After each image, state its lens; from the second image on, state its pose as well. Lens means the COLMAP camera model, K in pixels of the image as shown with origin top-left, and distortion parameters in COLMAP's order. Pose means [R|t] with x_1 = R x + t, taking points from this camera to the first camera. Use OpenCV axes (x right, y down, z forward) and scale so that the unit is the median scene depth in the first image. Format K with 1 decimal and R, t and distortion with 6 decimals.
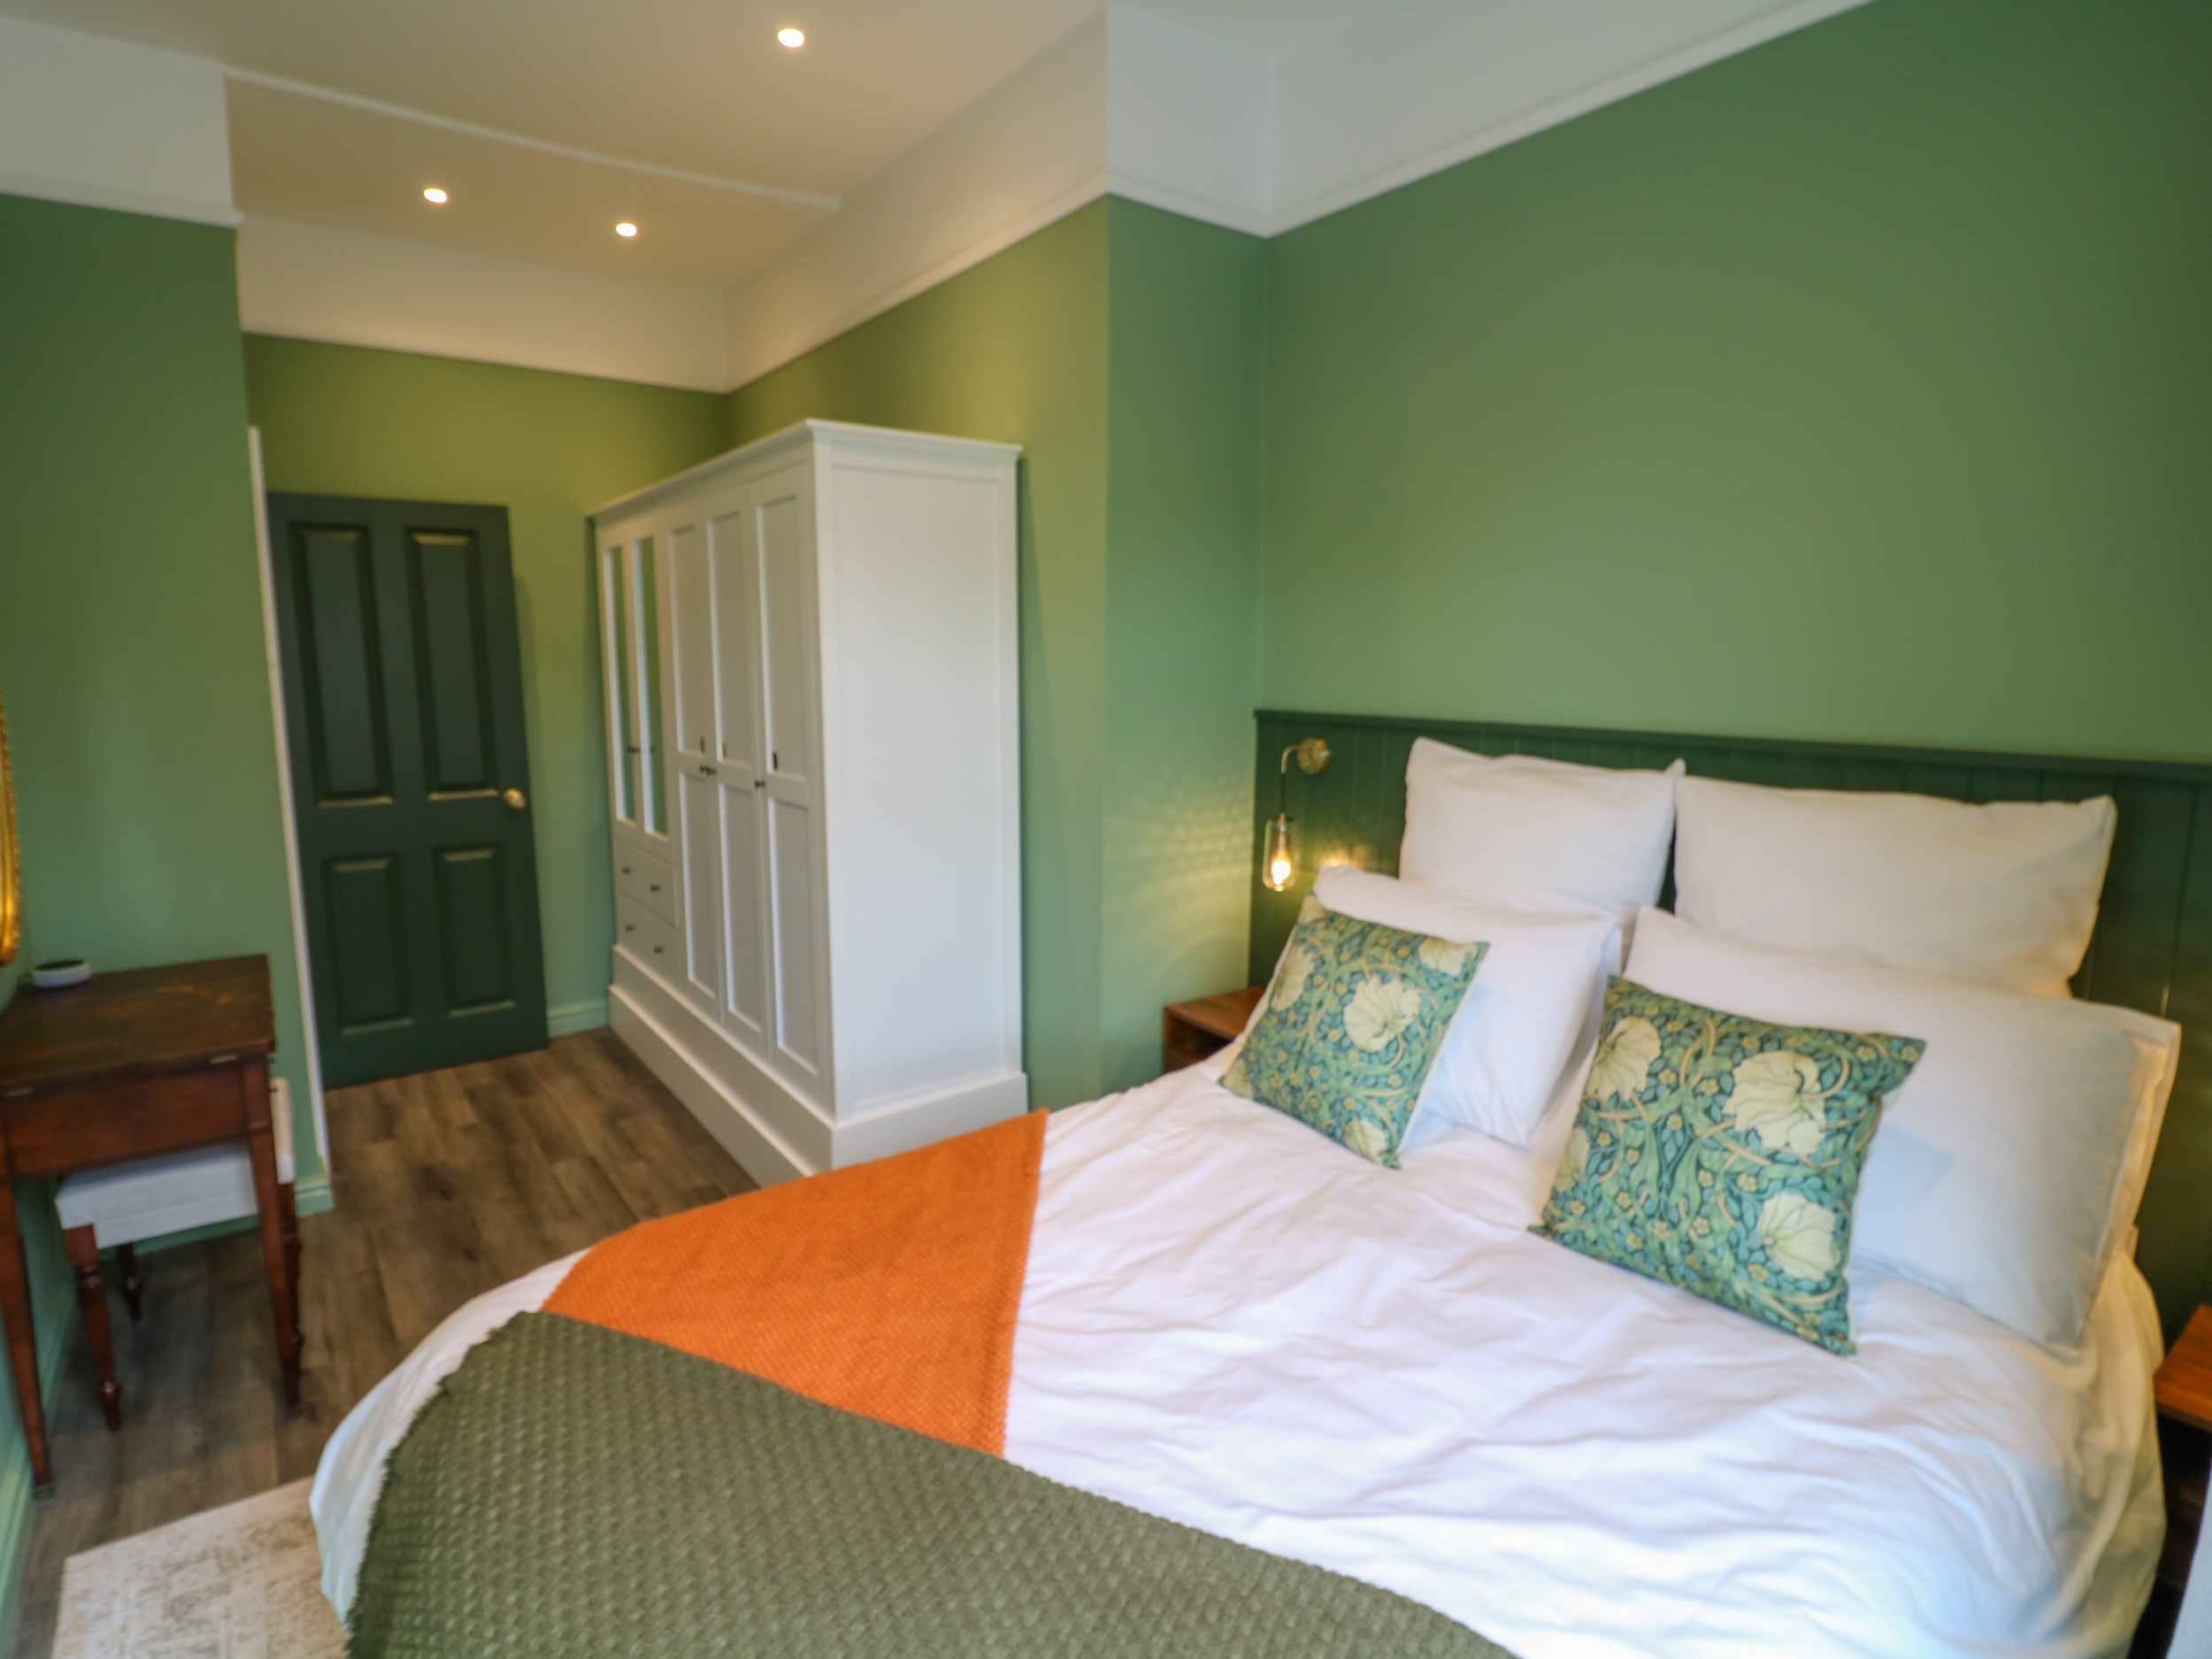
lens RADIAL K [[1156.8, 0, 1104.1], [0, 1156.8, 825.2], [0, 0, 1]] dist [0.001334, -0.013783]
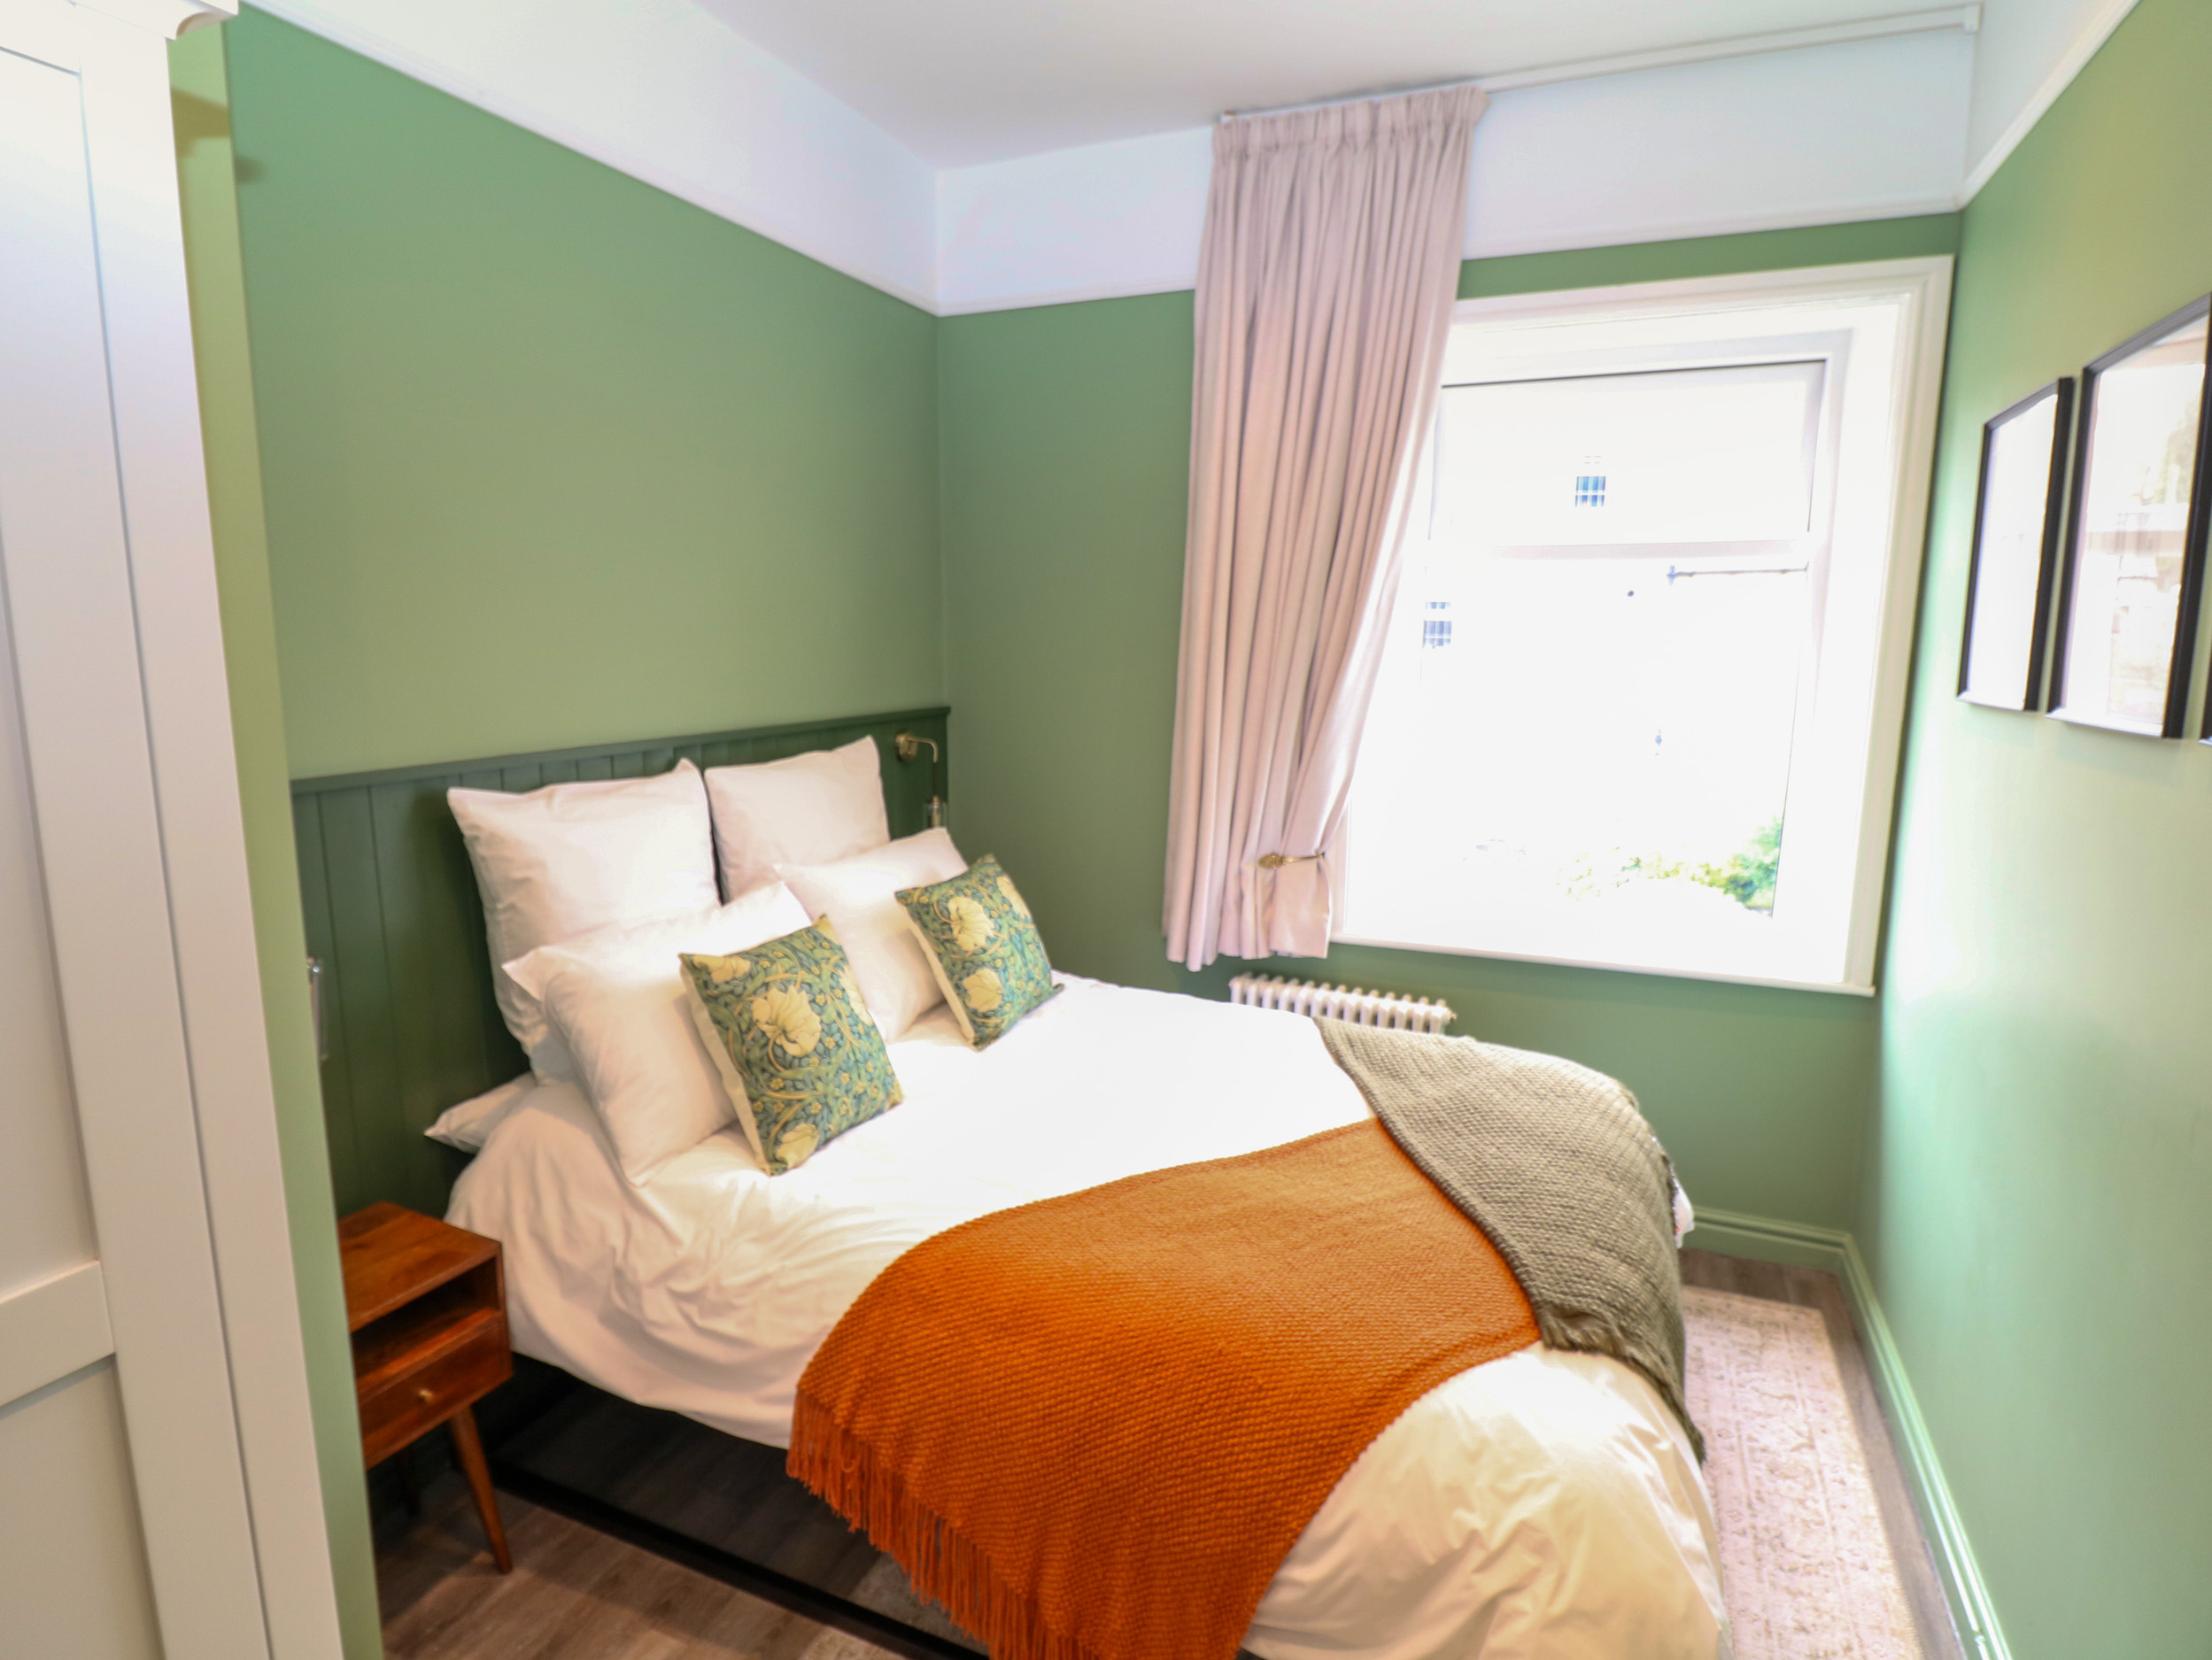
lens RADIAL K [[1156.7, 0, 1104.1], [0, 1156.7, 825.7], [0, 0, 1]] dist [0.001334, -0.013783]
pose [[-0.509825, -0.147460, 0.847546, -1.026970], [0.119281, 0.963567, 0.239397, -0.299948], [-0.851968, 0.223147, -0.473662, 1.601059]]
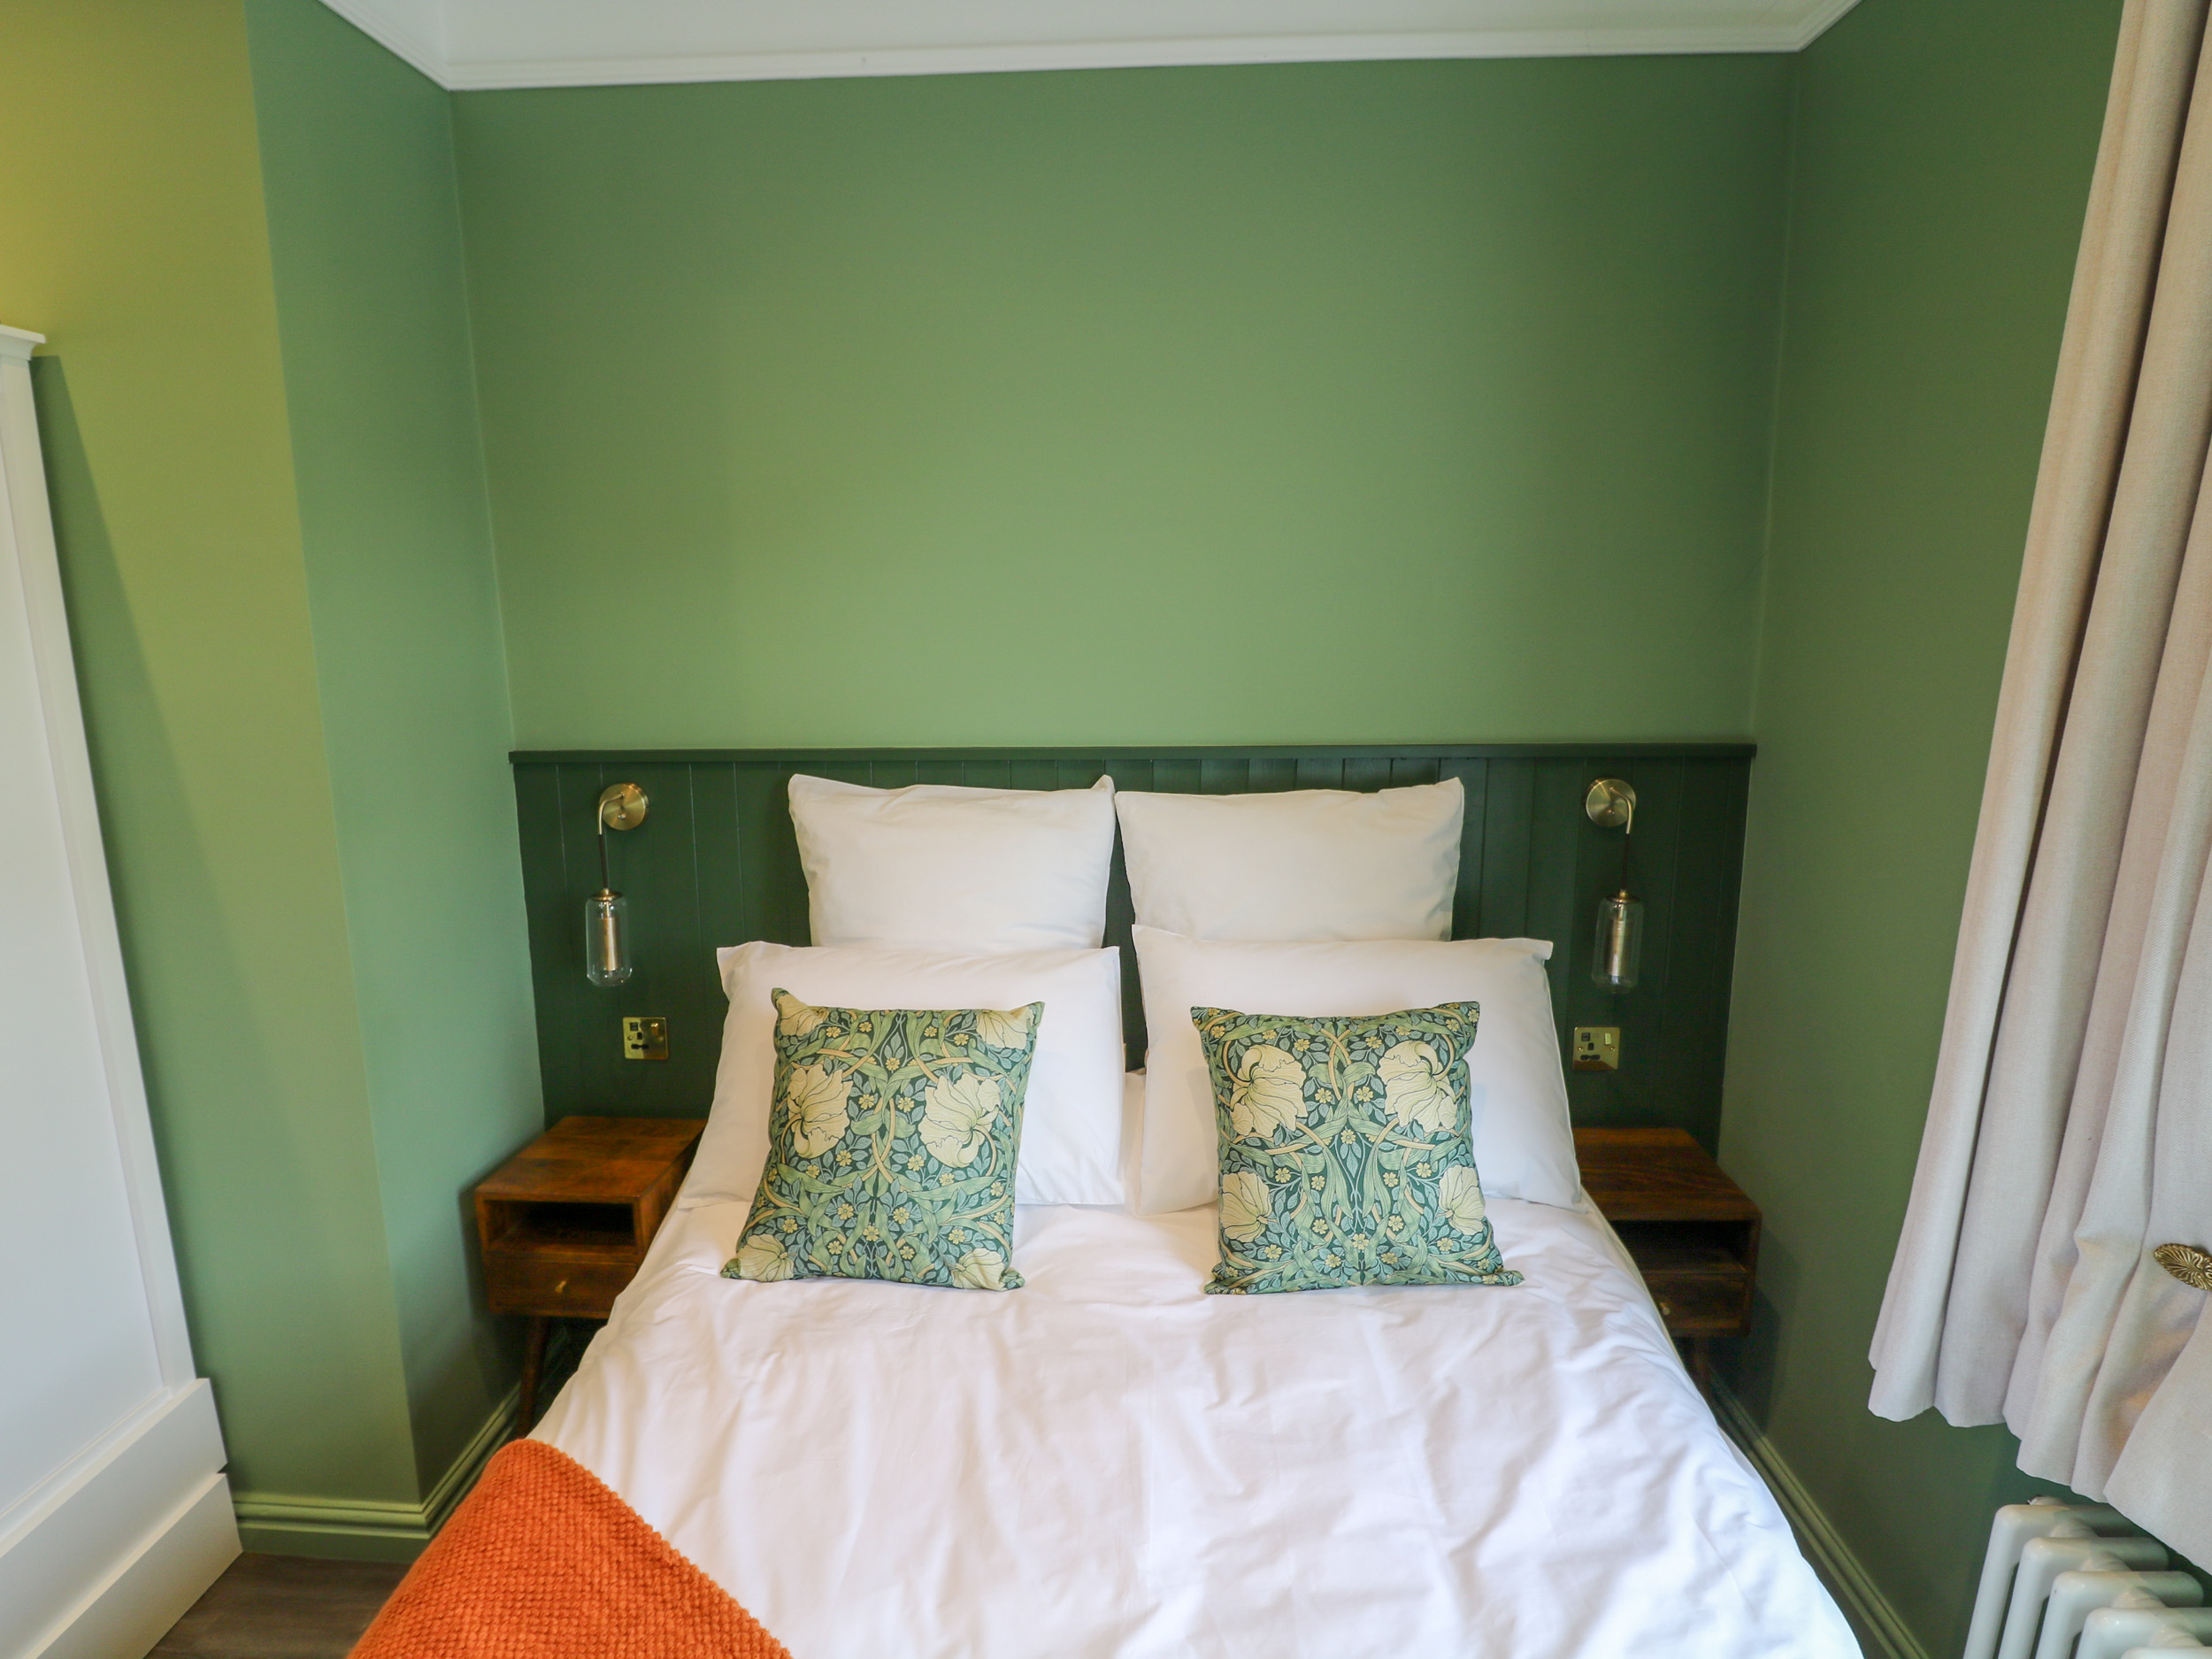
lens RADIAL K [[1156.8, 0, 1104.1], [0, 1156.8, 825.2], [0, 0, 1]] dist [0.001334, -0.013783]
pose [[0.623532, -0.148711, 0.767524, -0.384241], [0.126449, 0.987999, 0.088702, -0.135284], [-0.771504, 0.041744, 0.634854, 0.464397]]
